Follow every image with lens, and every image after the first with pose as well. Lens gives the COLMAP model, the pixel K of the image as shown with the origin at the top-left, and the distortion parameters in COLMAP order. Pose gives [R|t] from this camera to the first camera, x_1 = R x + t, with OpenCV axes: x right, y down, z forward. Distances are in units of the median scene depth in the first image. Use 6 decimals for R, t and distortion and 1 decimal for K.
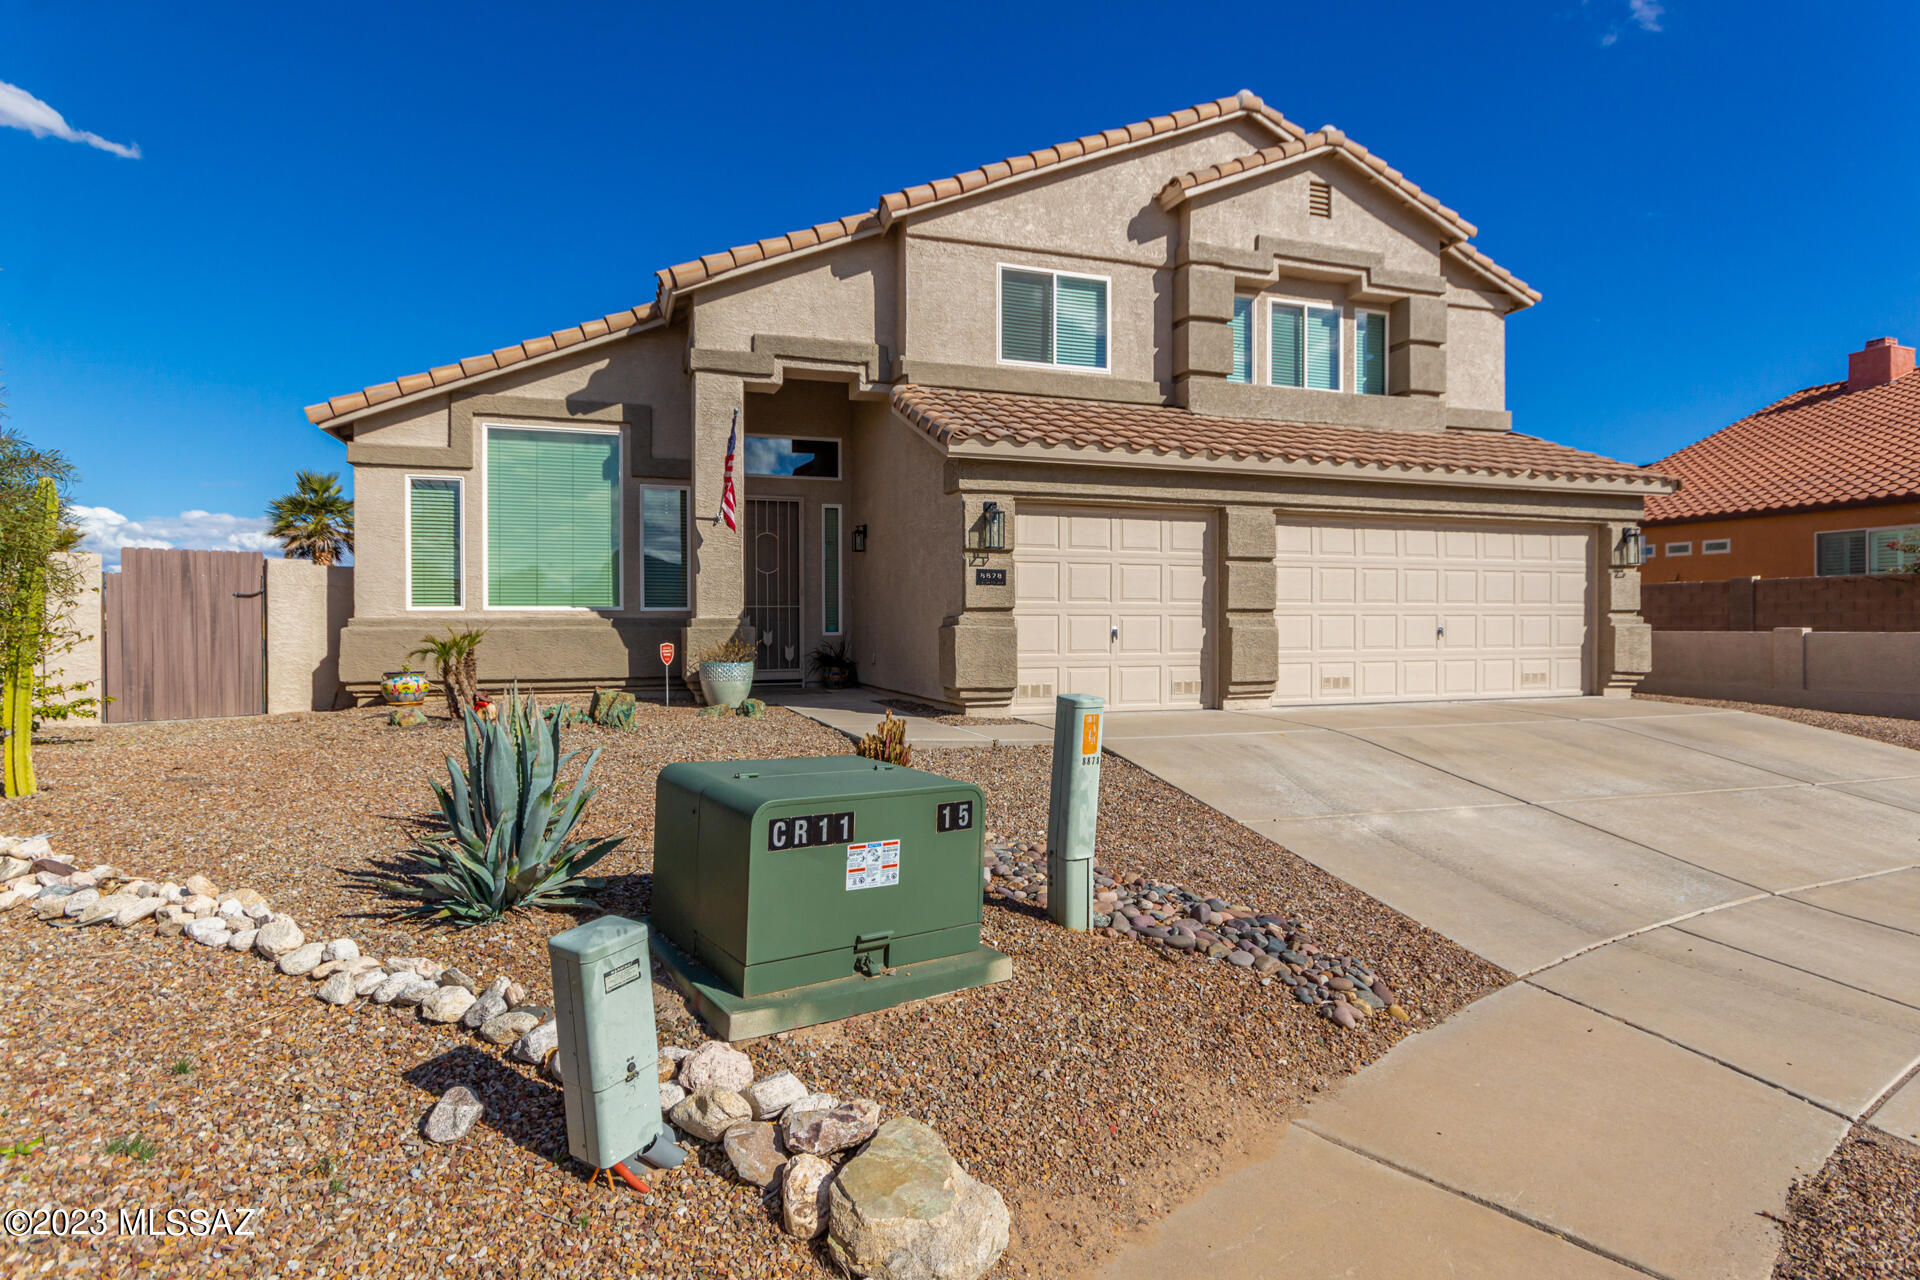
lens RADIAL K [[996.1, 0, 960.2], [0, 996.1, 630.8], [0, 0, 1]] dist [-0.001063, -0.000382]
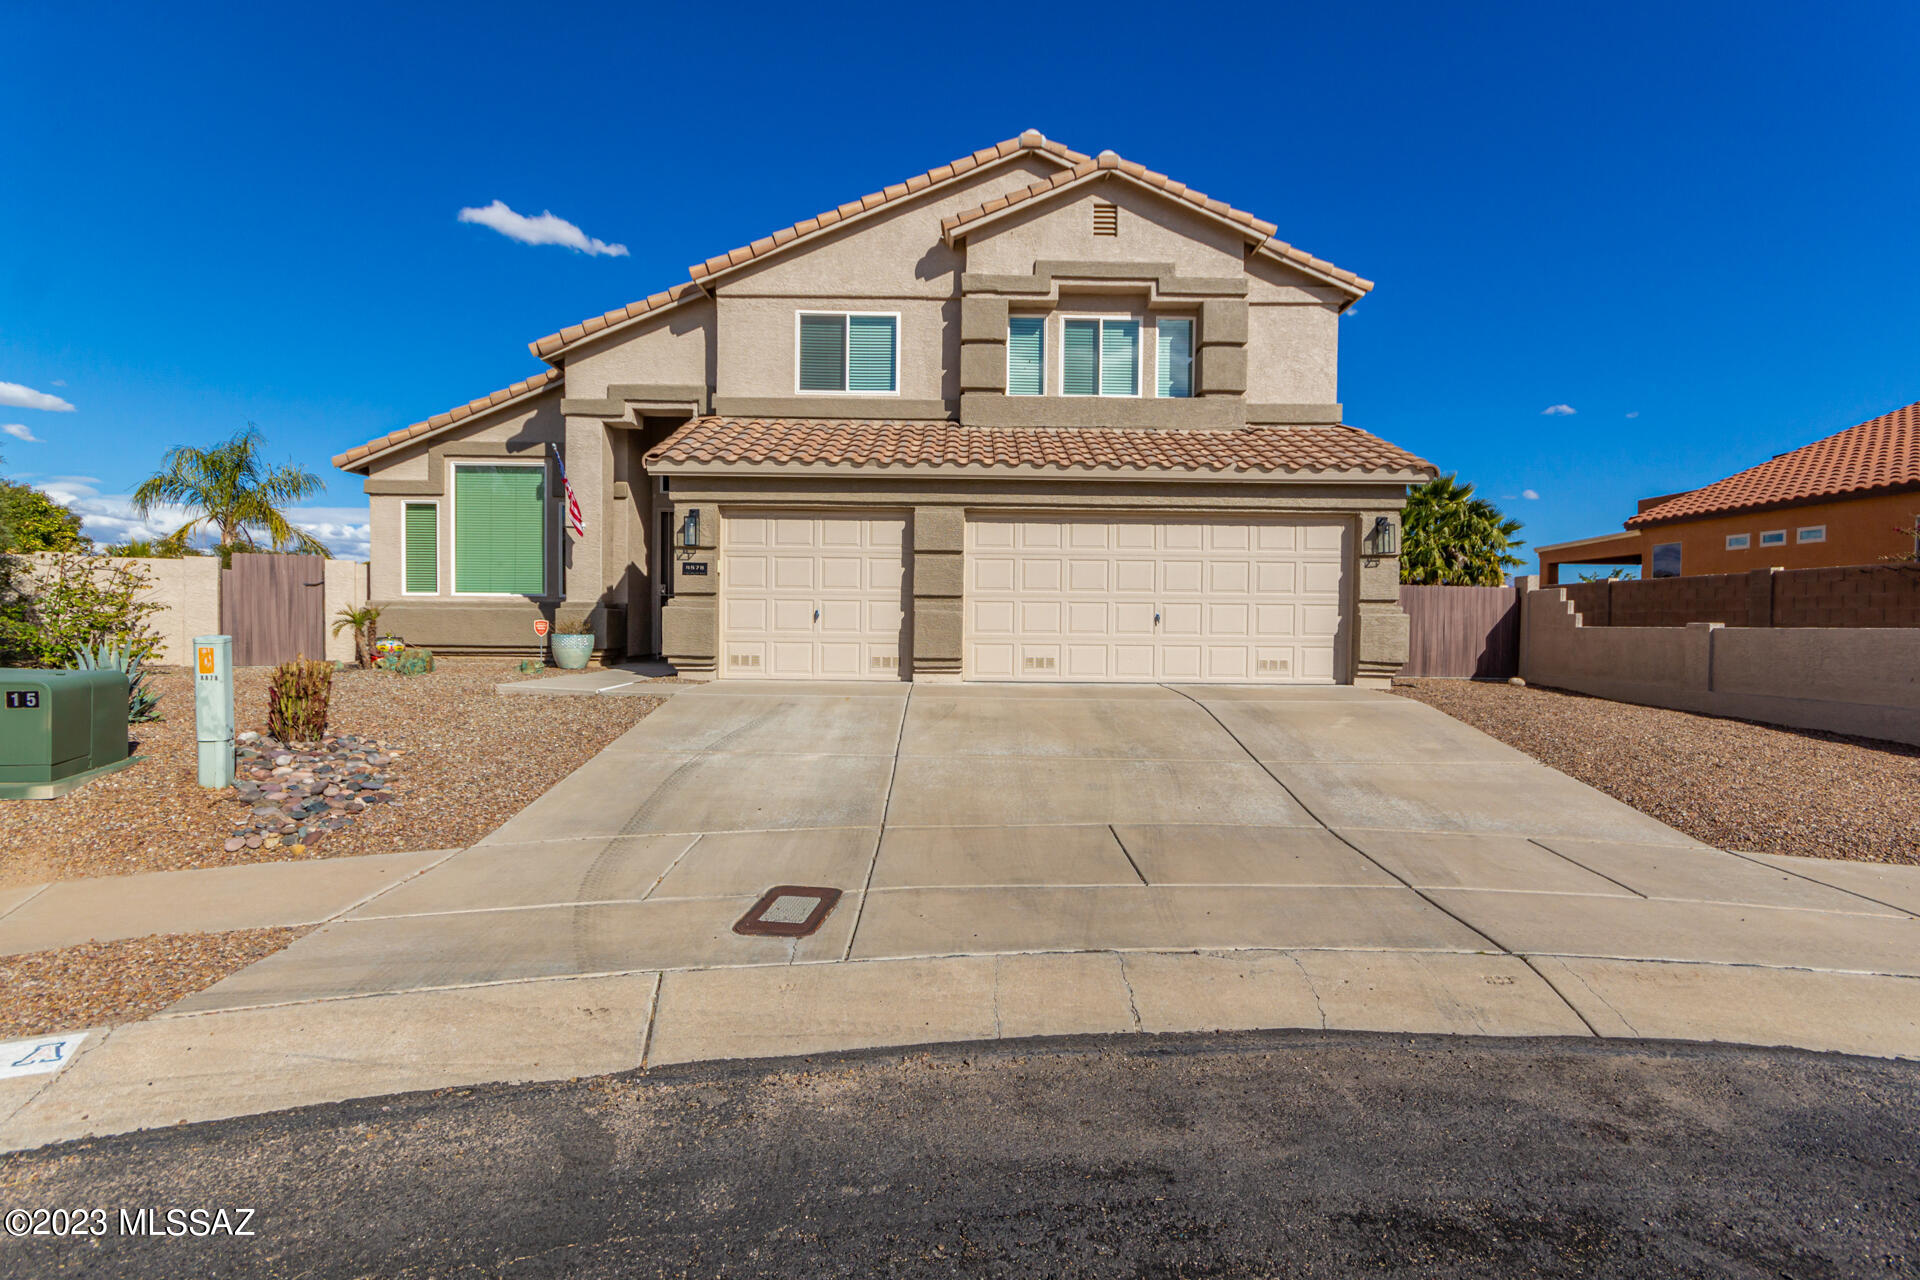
lens RADIAL K [[903.2, 0, 960.4], [0, 903.2, 646.7], [0, 0, 1]] dist [0.002931, 0.000652]
pose [[0.950075, 0.020559, -0.311344, 0.577968], [-0.013897, 0.999625, 0.023601, 0.010962], [0.311713, -0.018096, 0.950004, 0.009609]]
